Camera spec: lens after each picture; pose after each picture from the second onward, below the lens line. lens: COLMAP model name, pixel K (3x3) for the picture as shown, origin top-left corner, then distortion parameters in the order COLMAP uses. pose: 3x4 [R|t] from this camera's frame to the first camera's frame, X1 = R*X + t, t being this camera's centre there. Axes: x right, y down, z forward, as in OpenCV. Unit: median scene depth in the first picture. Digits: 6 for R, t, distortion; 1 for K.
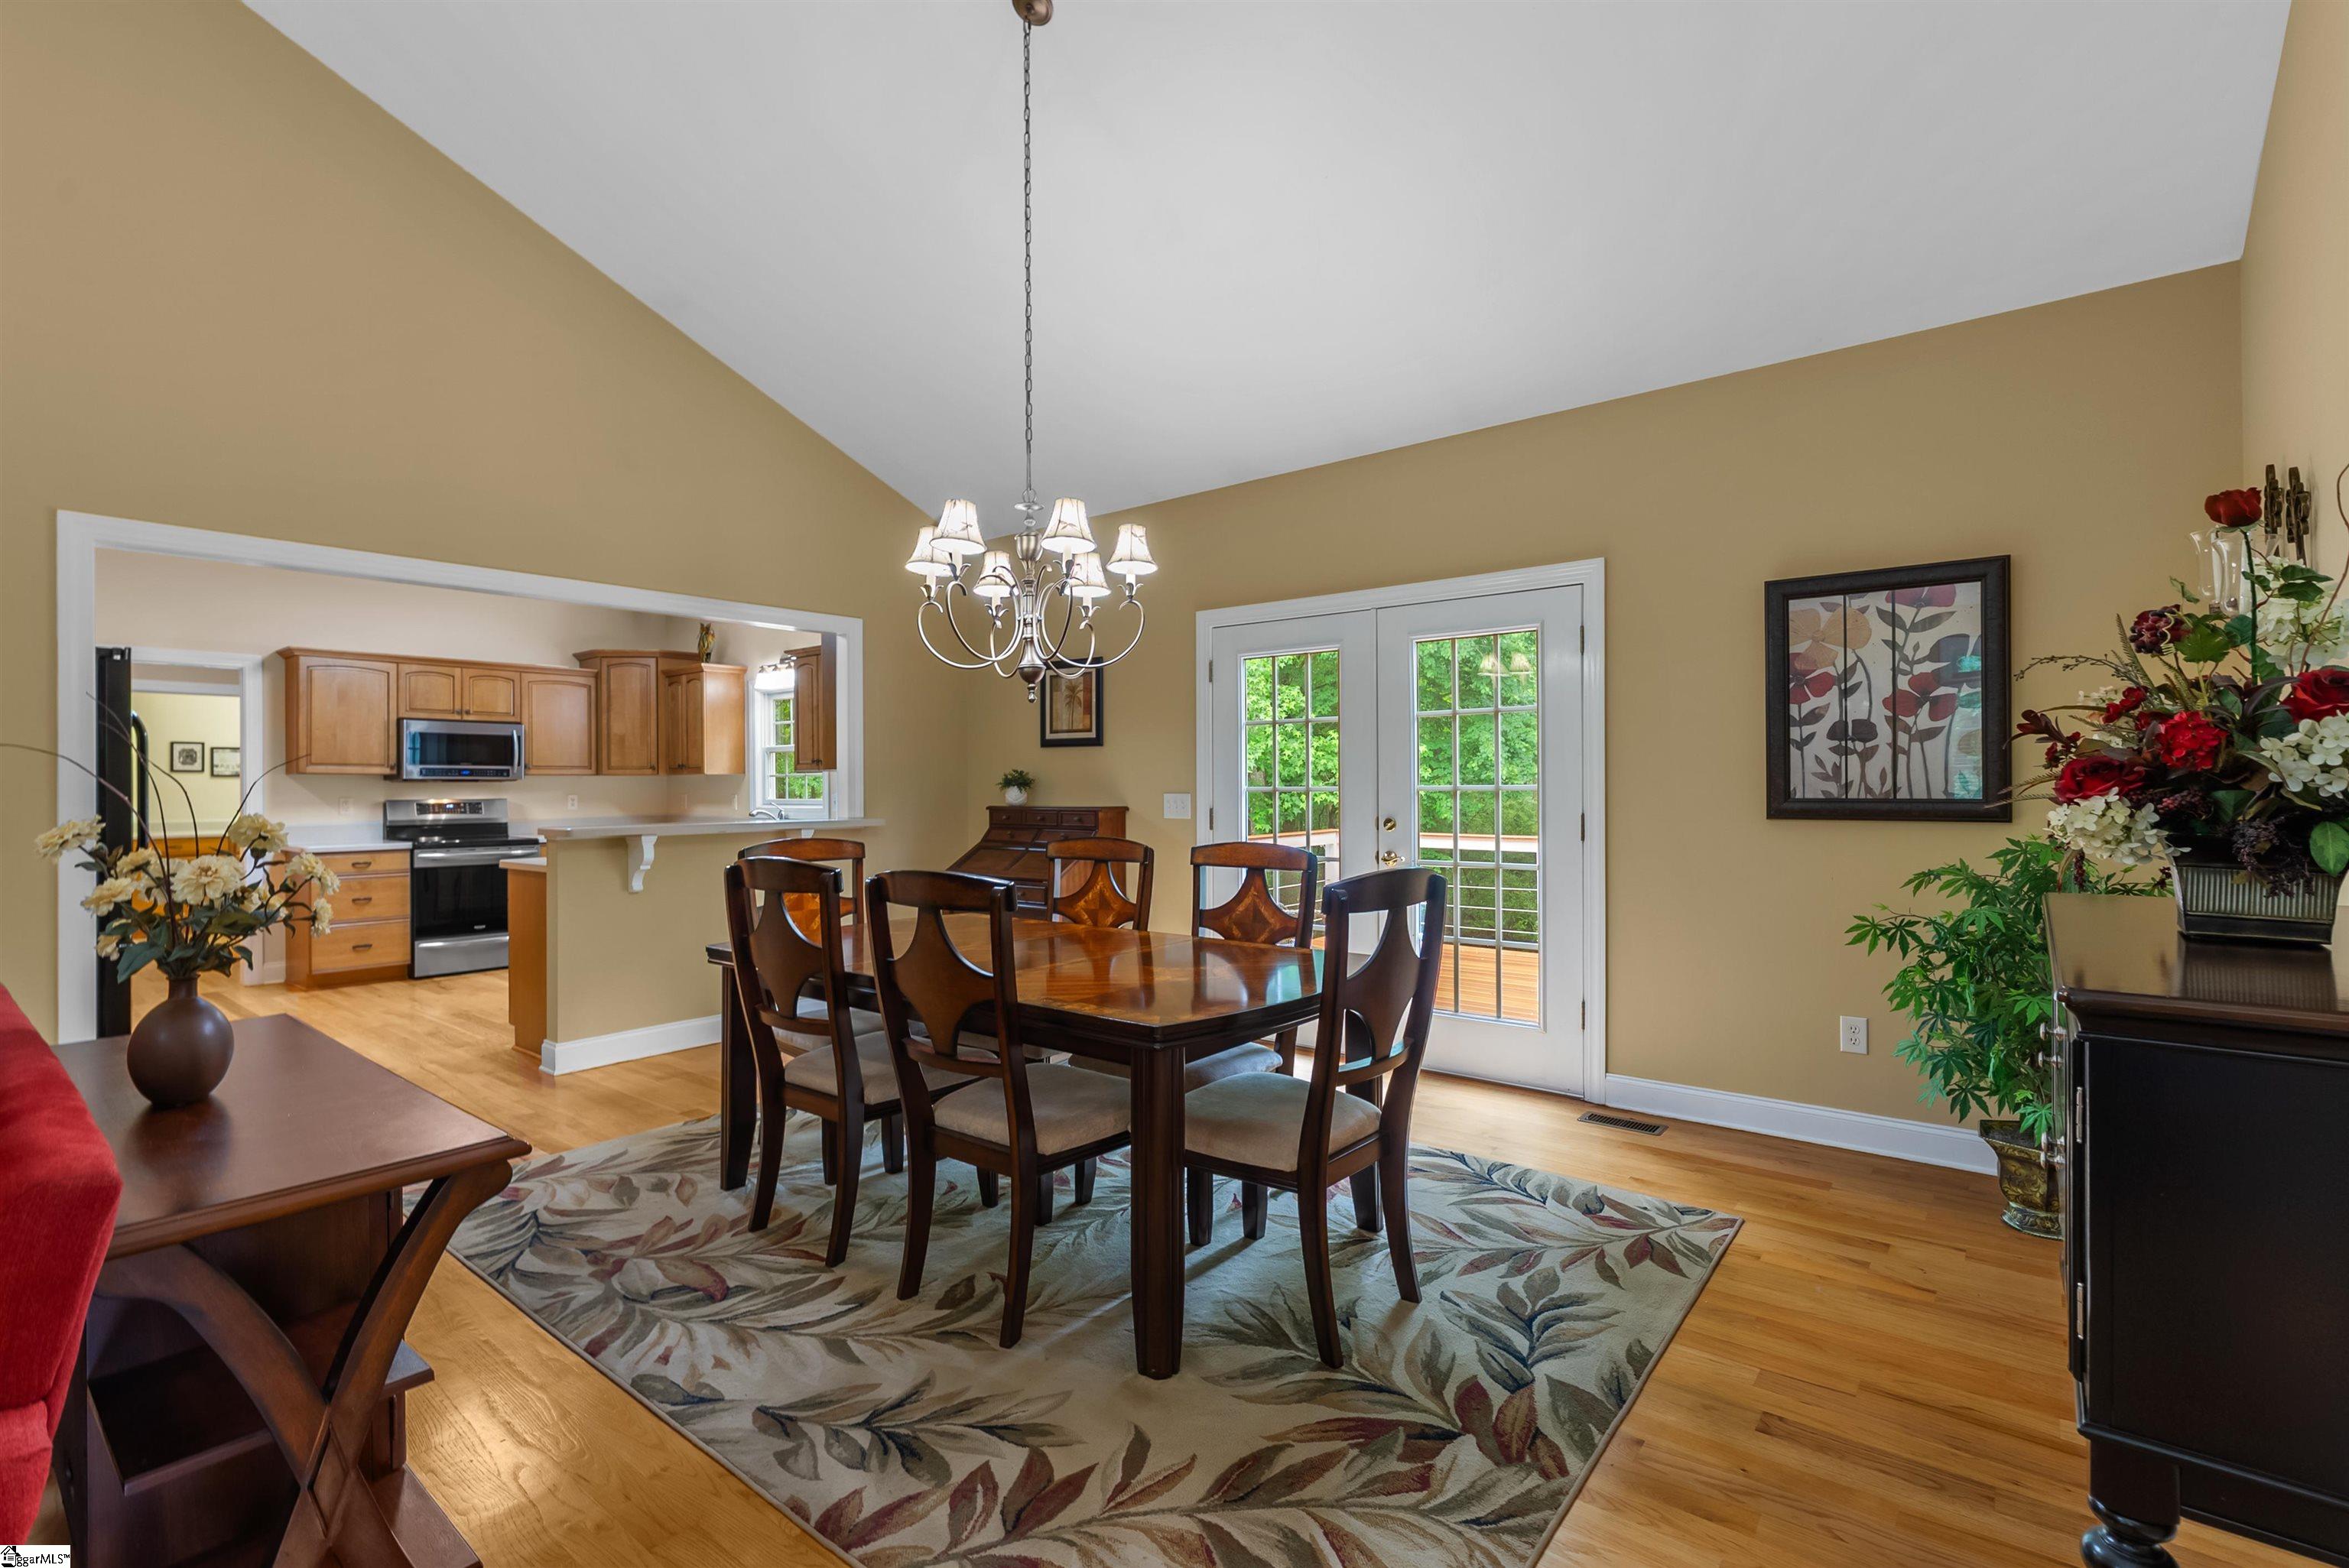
lens RADIAL K [[1060.1, 0, 1188.3], [0, 1060.1, 786.8], [0, 0, 1]] dist [-0.010752, 0.004247]
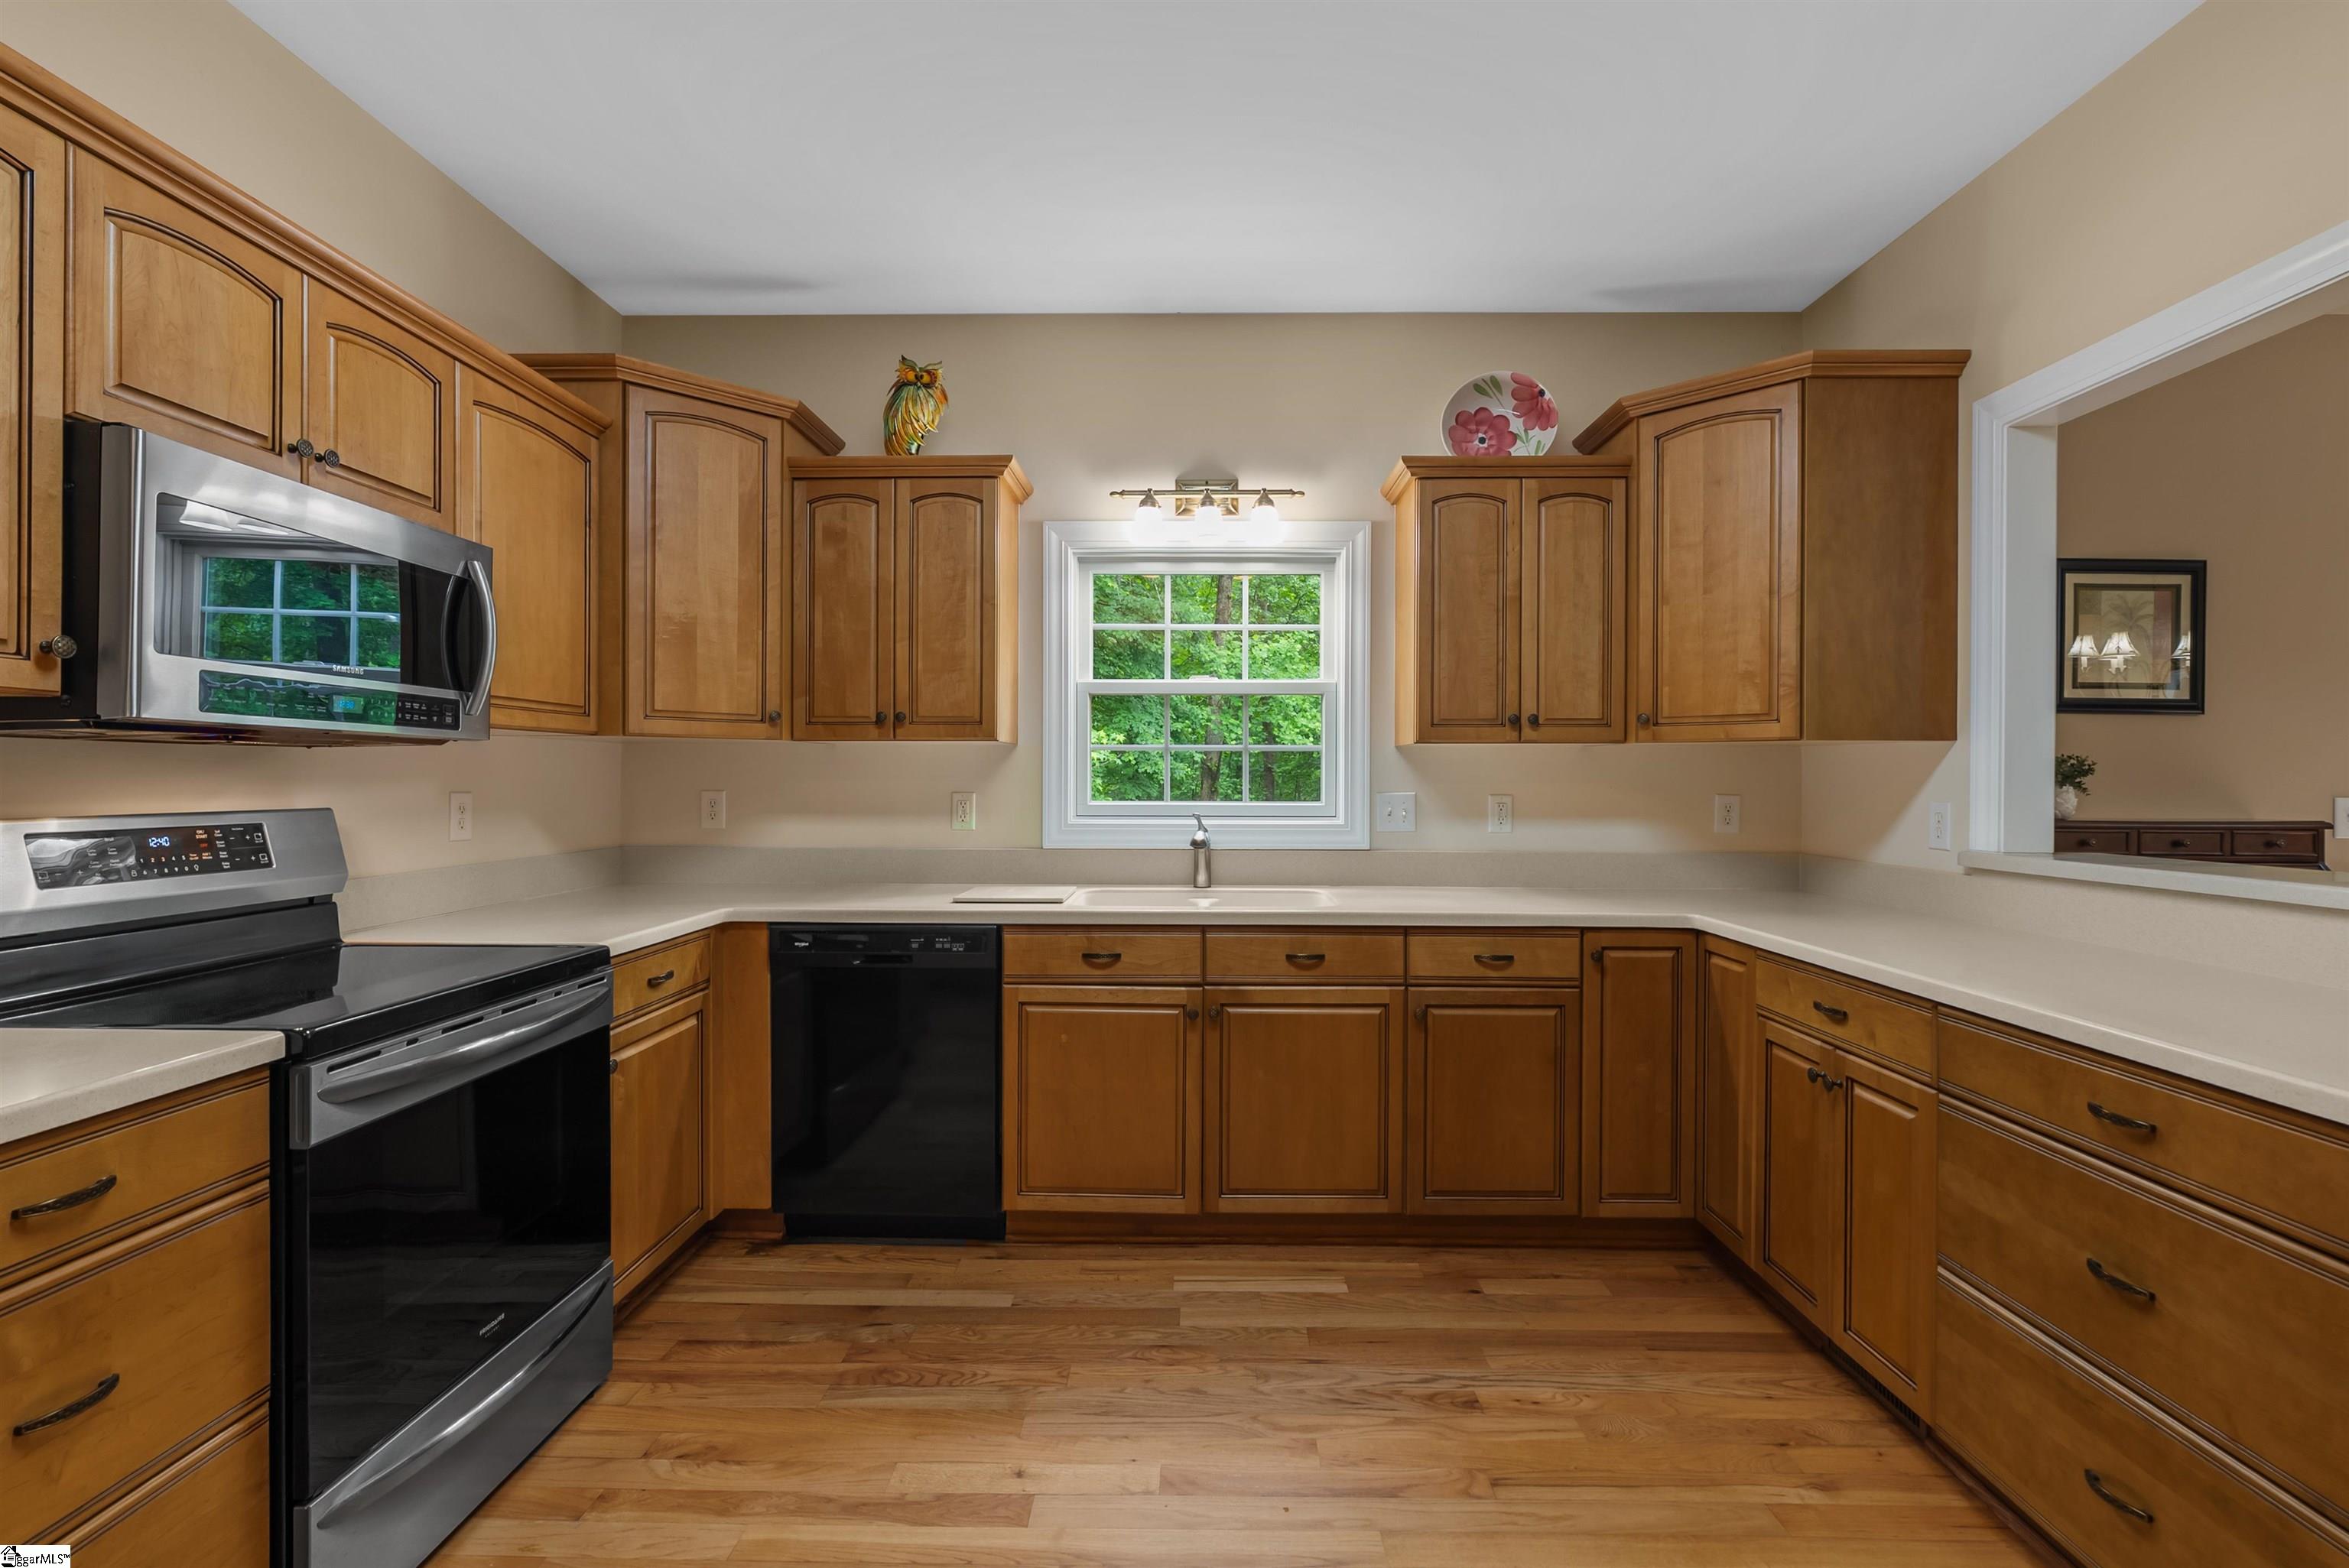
lens RADIAL K [[1060.1, 0, 1176.0], [0, 1060.1, 784.5], [0, 0, 1]] dist [-0.010752, 0.004247]
pose [[0.793976, 0.006344, 0.607916, -0.887536], [-0.008499, 0.999964, 0.000666, 0.004041], [-0.607890, -0.005696, 0.794001, 0.898919]]
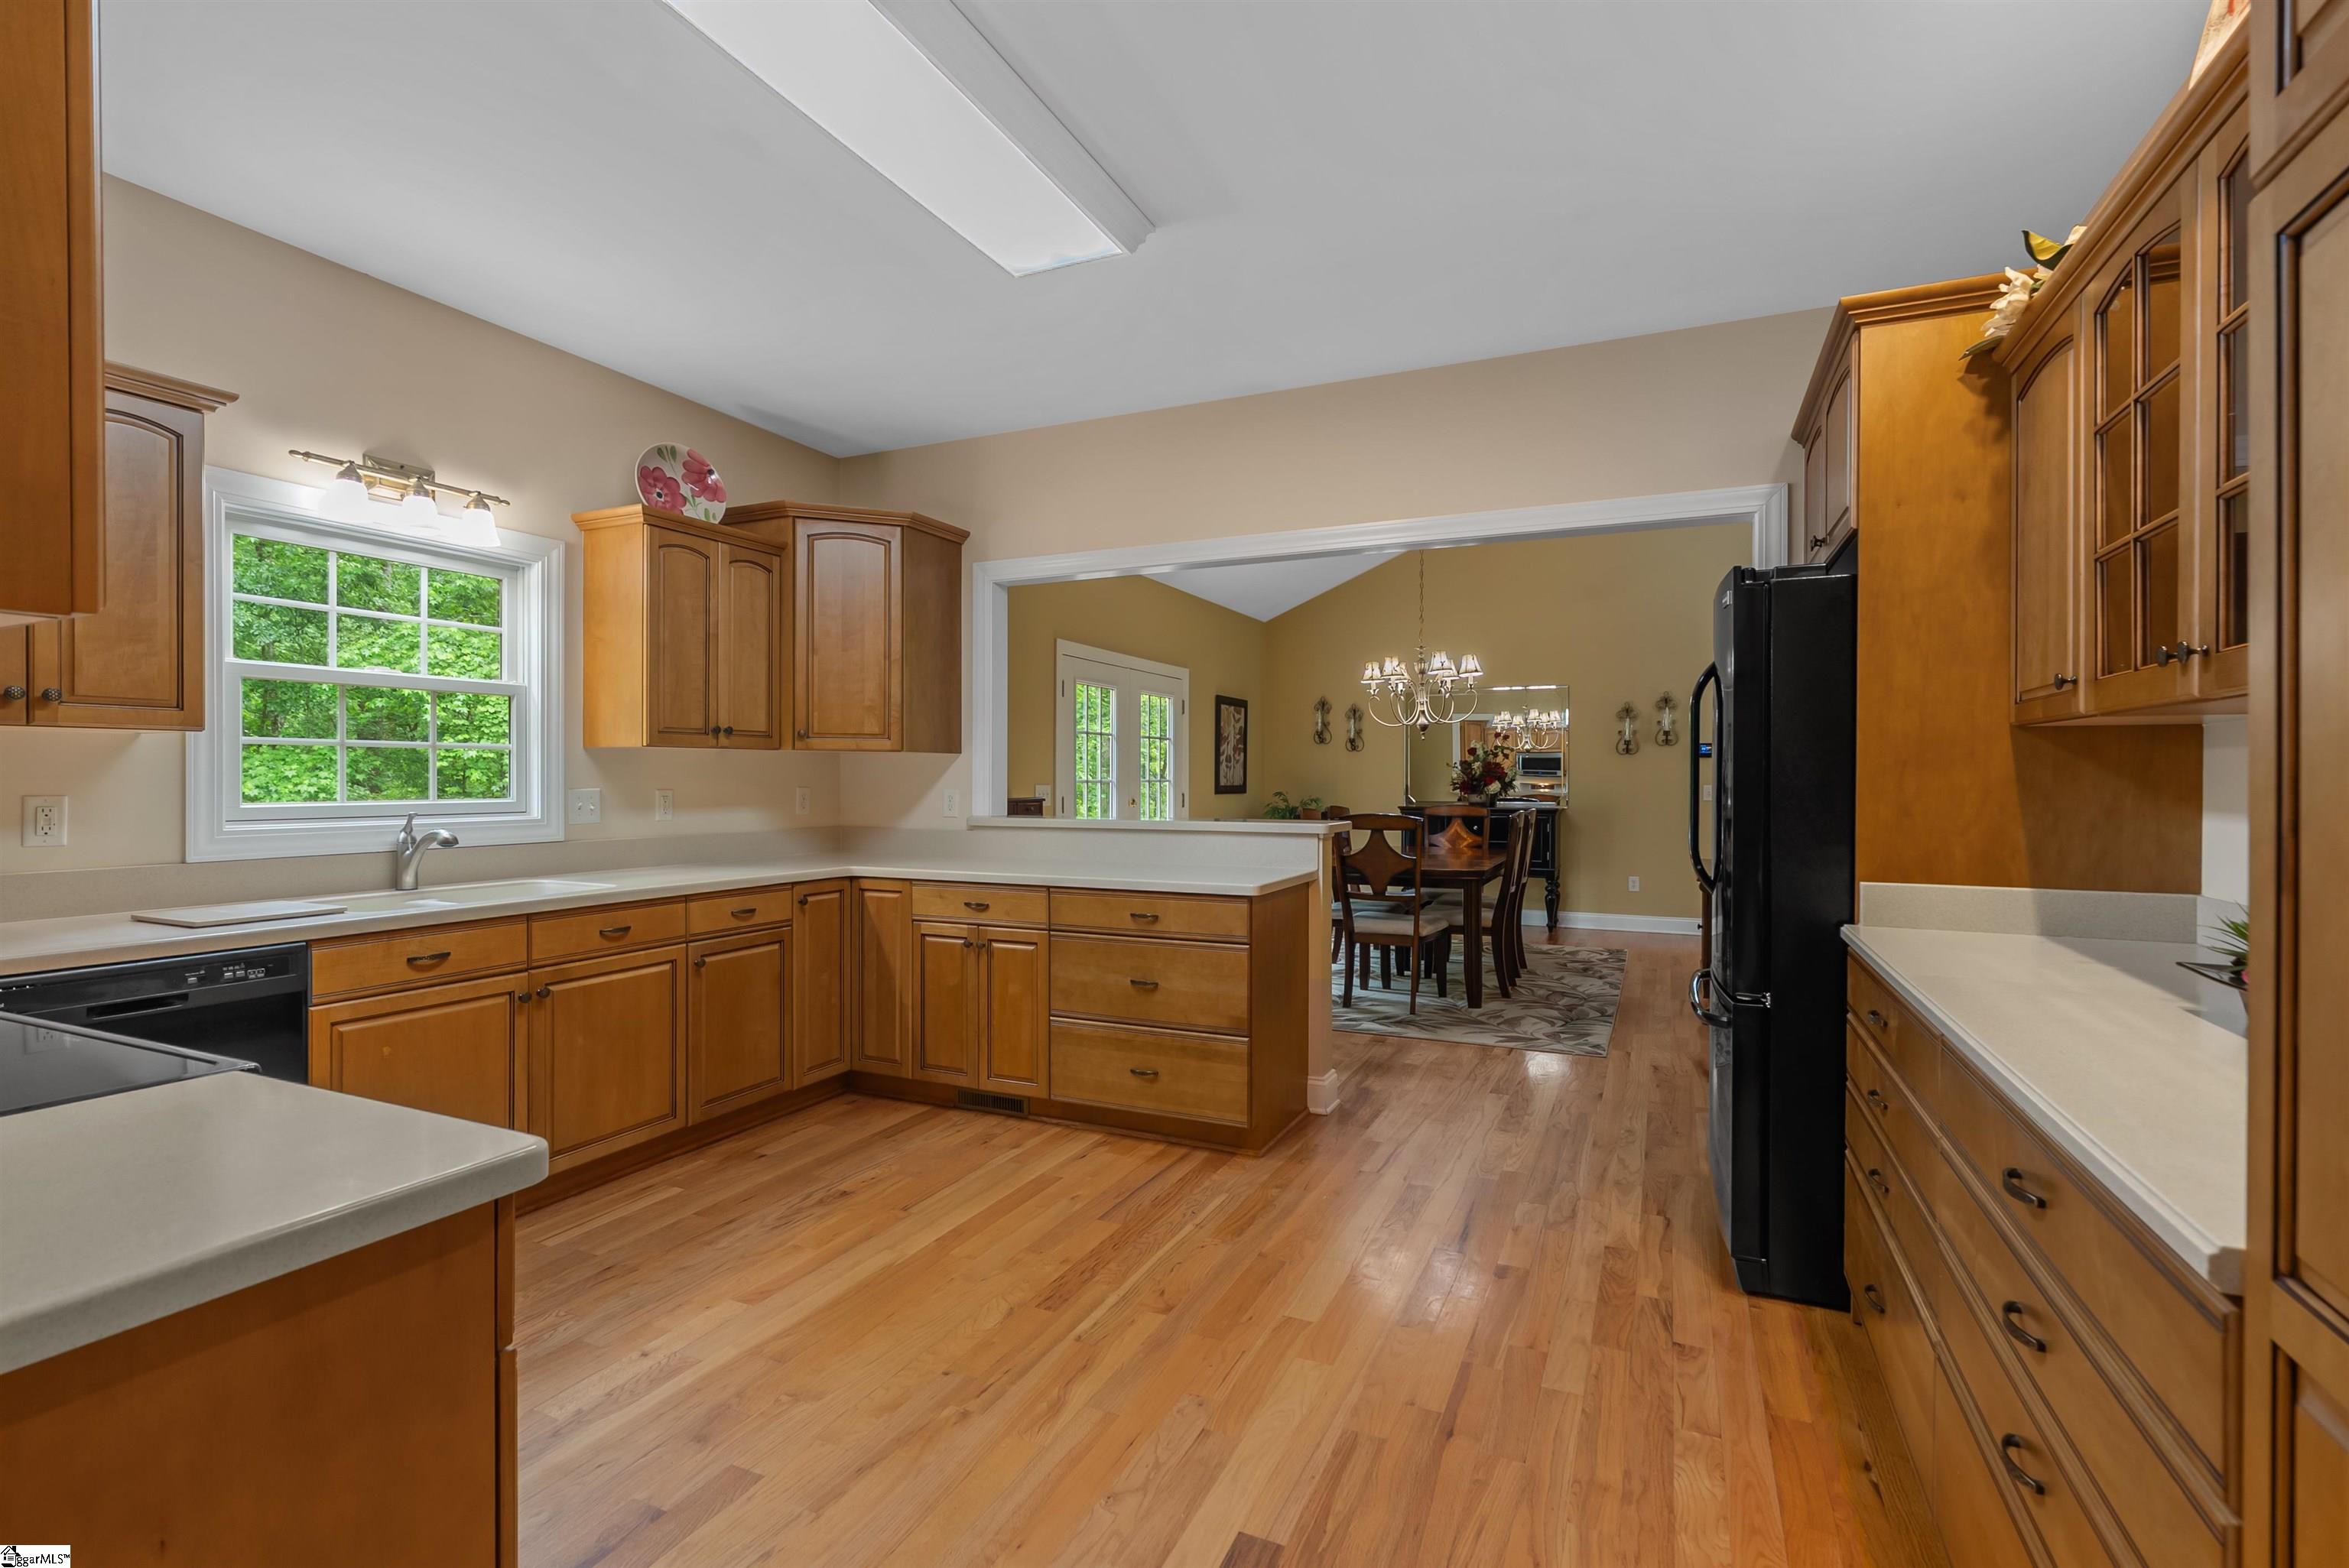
lens RADIAL K [[1060.1, 0, 1176.7], [0, 1060.1, 787.8], [0, 0, 1]] dist [-0.010752, 0.004247]
pose [[-0.235126, -0.002896, 0.971961, -1.159085], [0.001066, 0.999994, 0.003238, 0.005693], [-0.971964, 0.001797, -0.235122, 1.089285]]
